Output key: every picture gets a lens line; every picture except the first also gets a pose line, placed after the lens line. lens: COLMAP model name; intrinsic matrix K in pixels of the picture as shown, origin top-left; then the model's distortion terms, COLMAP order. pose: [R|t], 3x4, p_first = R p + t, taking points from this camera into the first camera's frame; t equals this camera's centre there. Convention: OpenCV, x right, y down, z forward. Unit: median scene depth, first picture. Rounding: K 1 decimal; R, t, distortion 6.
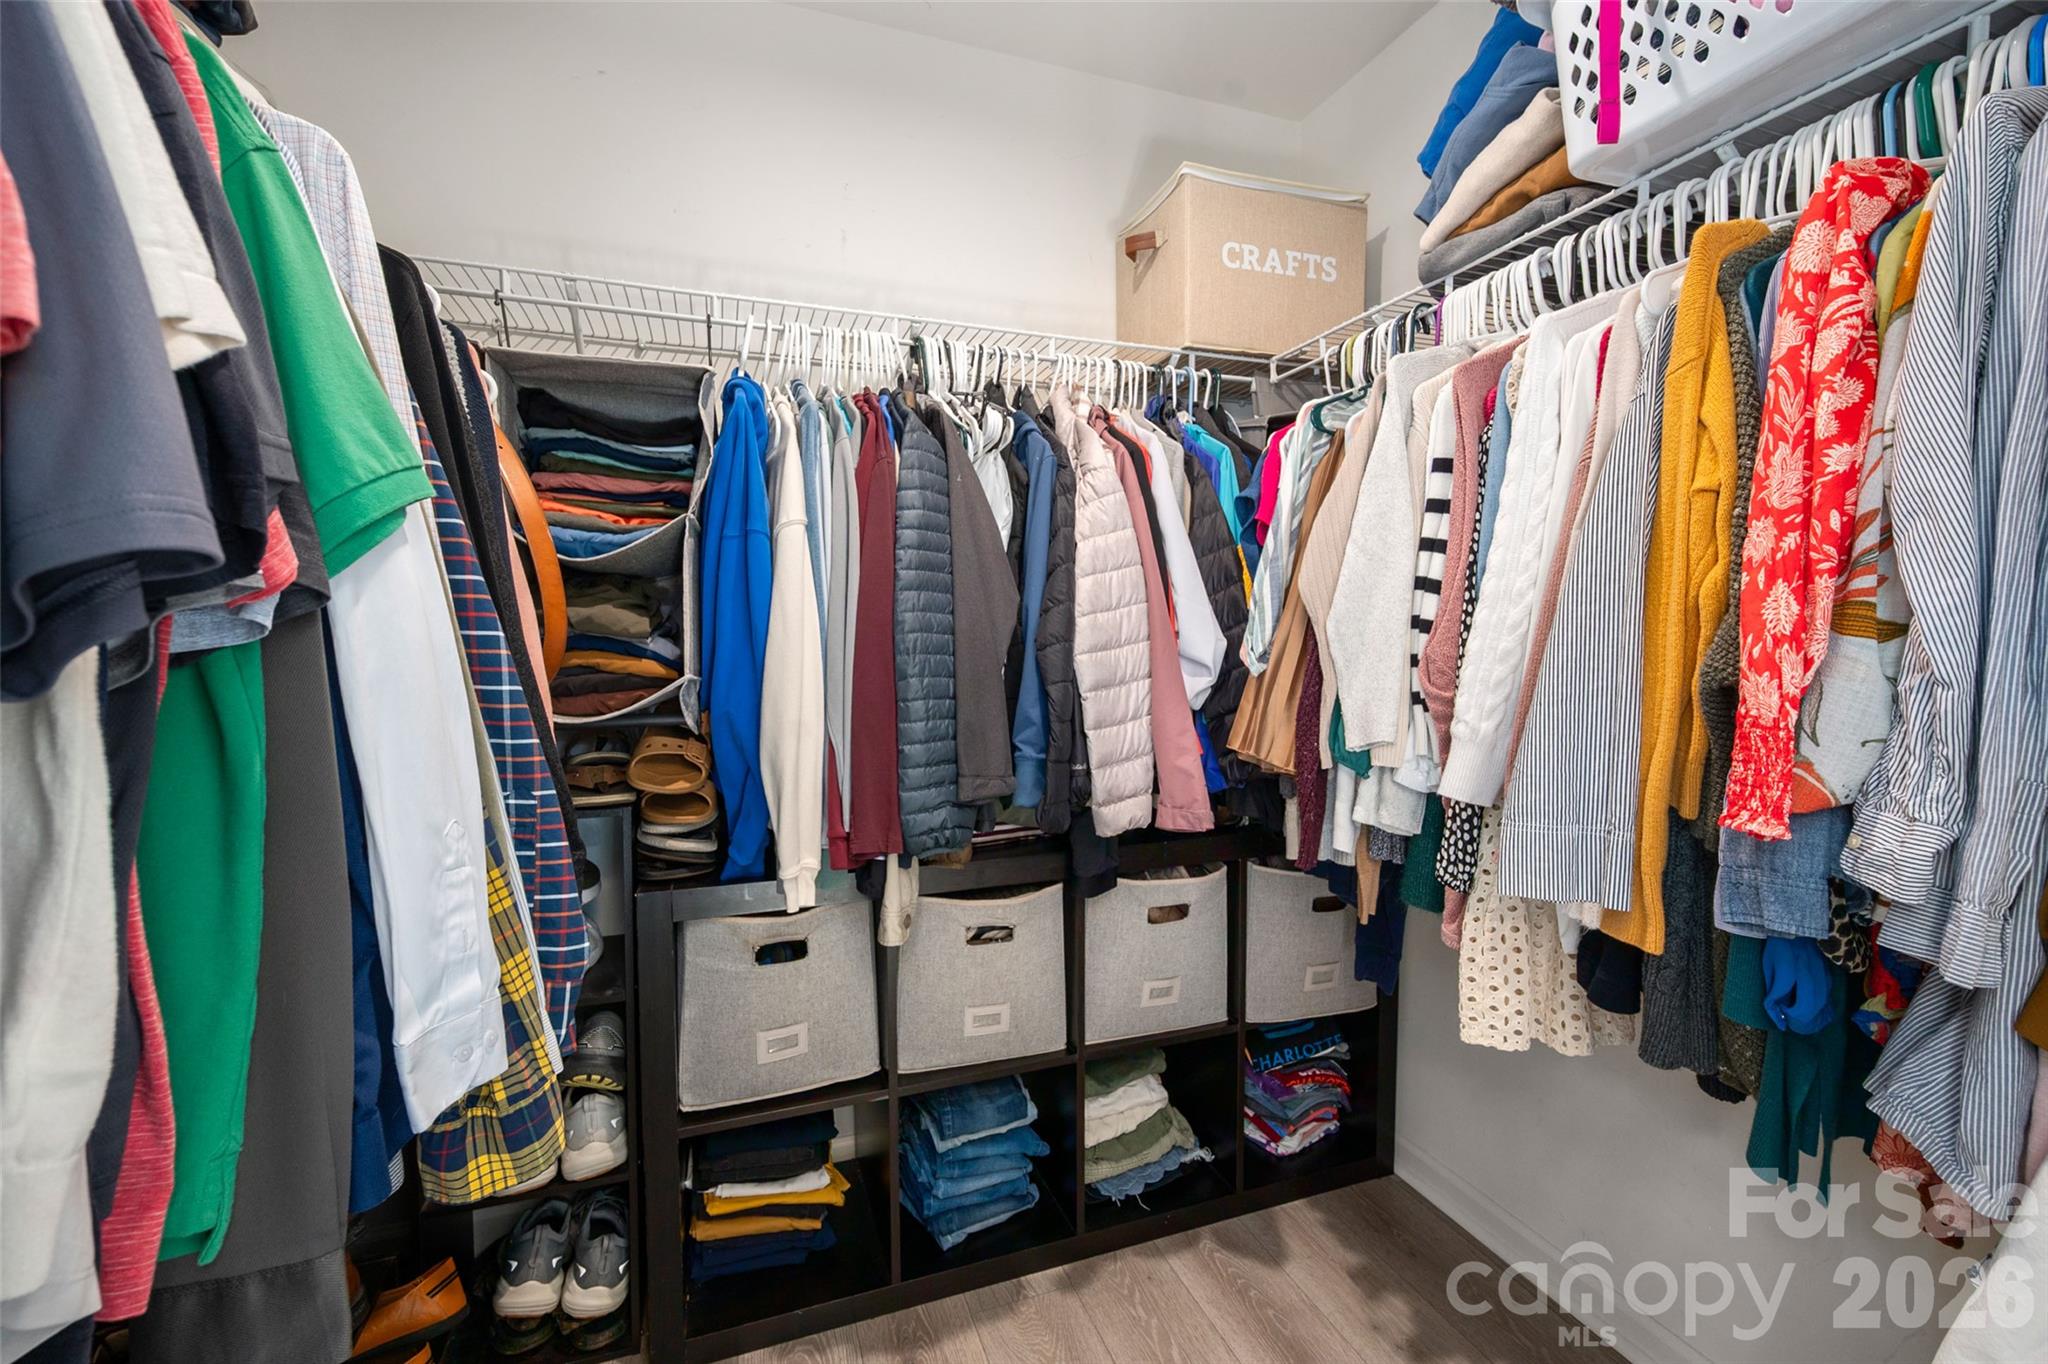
lens RADIAL K [[841.9, 0, 1021.9], [0, 841.9, 674.2], [0, 0, 1]] dist [0.004940, 0.000193]
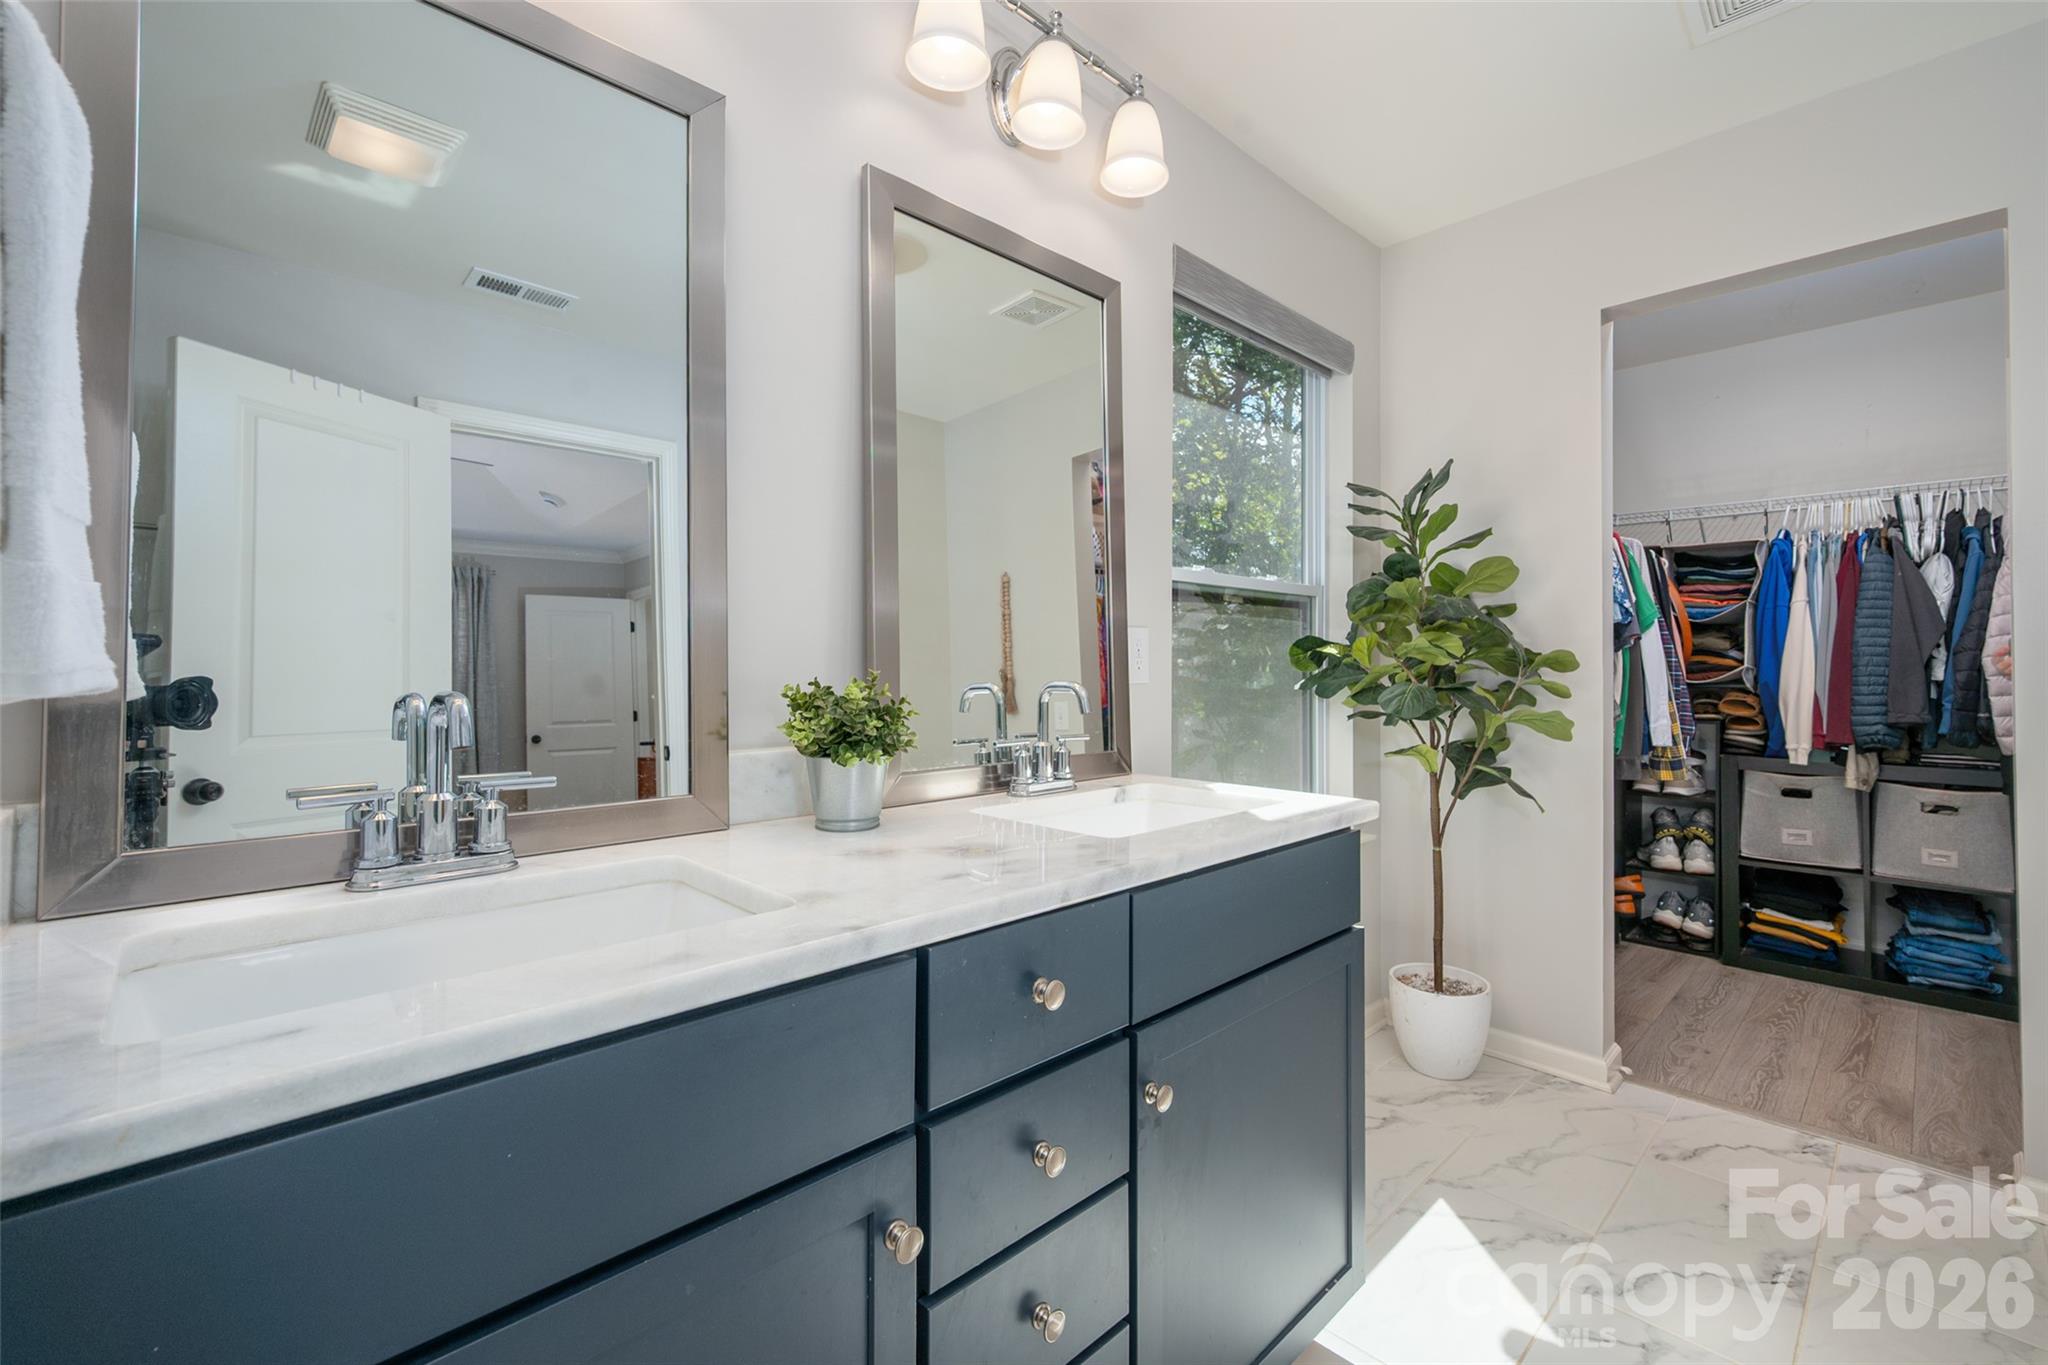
lens RADIAL K [[871.4, 0, 1024.0], [0, 871.4, 651.6], [0, 0, 1]] dist [-0.000252, 0.000043]
pose [[0.405644, -0.007440, -0.914001, 1.006567], [-0.053269, 0.998075, -0.031766, 0.145200], [0.912477, 0.061574, 0.404467, -1.831746]]
